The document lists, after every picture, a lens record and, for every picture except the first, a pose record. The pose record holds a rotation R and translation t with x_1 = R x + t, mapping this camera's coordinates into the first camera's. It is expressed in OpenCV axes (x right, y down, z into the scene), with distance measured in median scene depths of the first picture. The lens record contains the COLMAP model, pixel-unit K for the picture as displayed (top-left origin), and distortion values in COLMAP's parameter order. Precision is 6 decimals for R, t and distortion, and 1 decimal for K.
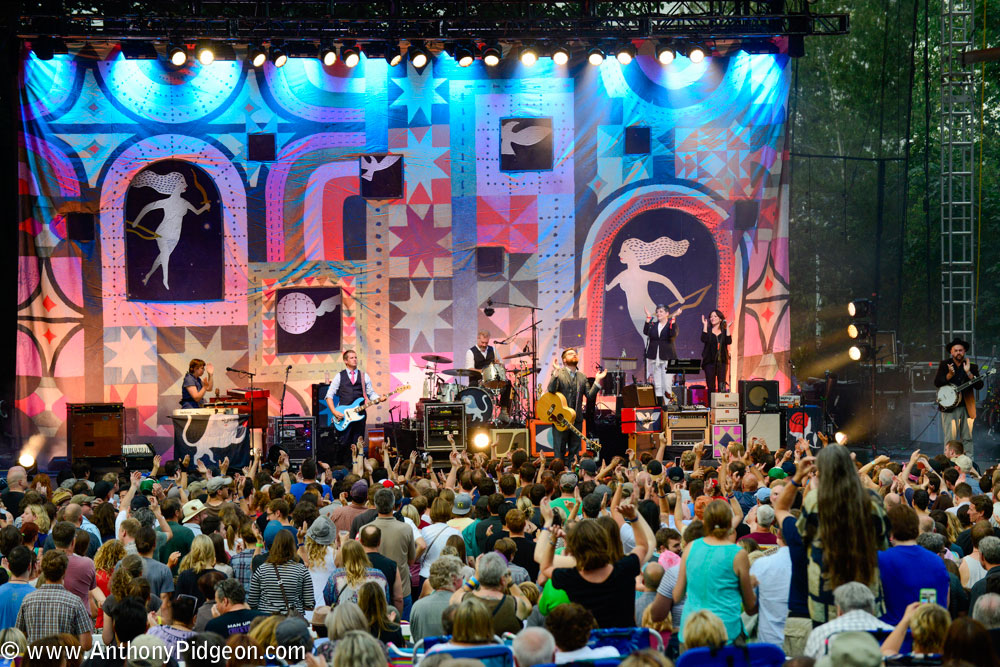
lens RADIAL K [[1794.9, 0, 500.0], [0, 1794.9, 333.5], [0, 0, 1]] dist [0.208412, 0.003888]
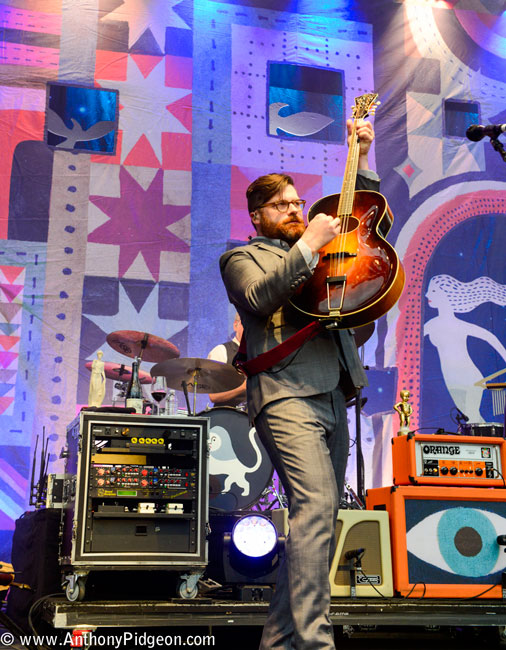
lens RADIAL K [[953.5, 0, 238.9], [0, 953.5, 255.2], [0, 0, 1]] dist [0.108165, 0.015034]
pose [[0.999344, 0.026721, 0.024455, -0.018047], [-0.018954, 0.961093, -0.275572, 0.049598], [-0.030867, 0.274928, 0.960969, 0.690125]]
